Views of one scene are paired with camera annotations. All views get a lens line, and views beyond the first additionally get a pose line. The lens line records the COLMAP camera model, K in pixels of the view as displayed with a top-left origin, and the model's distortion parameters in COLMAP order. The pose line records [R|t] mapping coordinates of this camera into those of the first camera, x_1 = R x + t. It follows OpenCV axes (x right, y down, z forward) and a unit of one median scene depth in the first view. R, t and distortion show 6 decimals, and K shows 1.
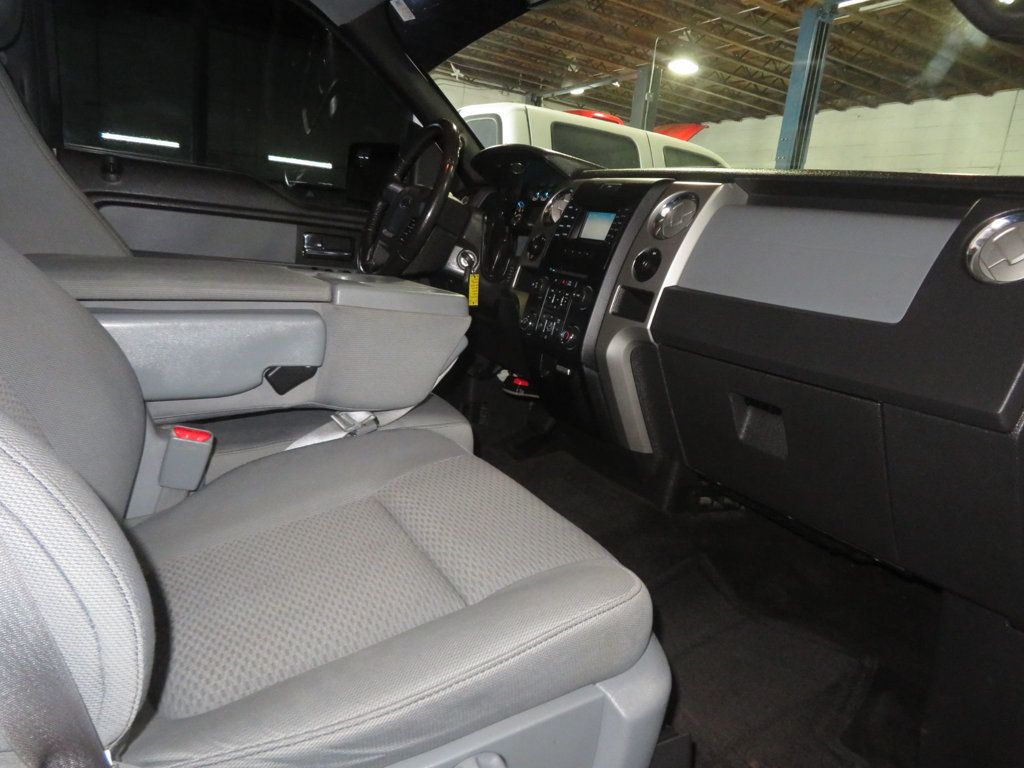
lens RADIAL K [[735.9, 0, 512.0], [0, 735.9, 384.0], [0, 0, 1]] dist [-0.013145, 0.022819]
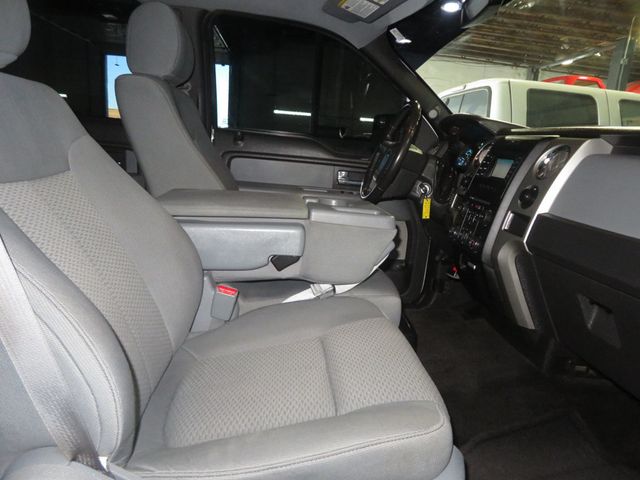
lens RADIAL K [[462.4, 0, 326.7], [0, 462.4, 240.1], [0, 0, 1]] dist [-0.005879, 0.029067]
pose [[0.922293, 0.050070, -0.383235, 0.156074], [-0.063029, 0.997784, -0.021325, -0.032129], [0.381318, 0.043822, 0.923405, 0.022633]]
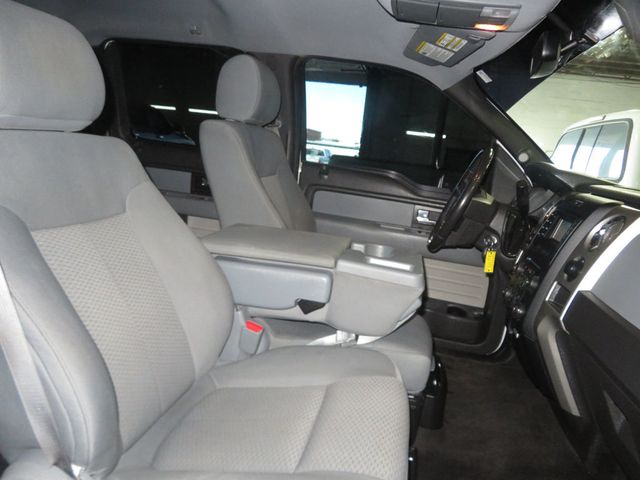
lens RADIAL K [[465.3, 0, 326.4], [0, 465.3, 240.3], [0, 0, 1]] dist [-0.000189, -0.002180]
pose [[0.772248, 0.114434, -0.624931, 0.322672], [-0.166065, 0.985806, -0.024696, -0.111051], [0.613234, 0.122850, 0.780290, 0.085670]]
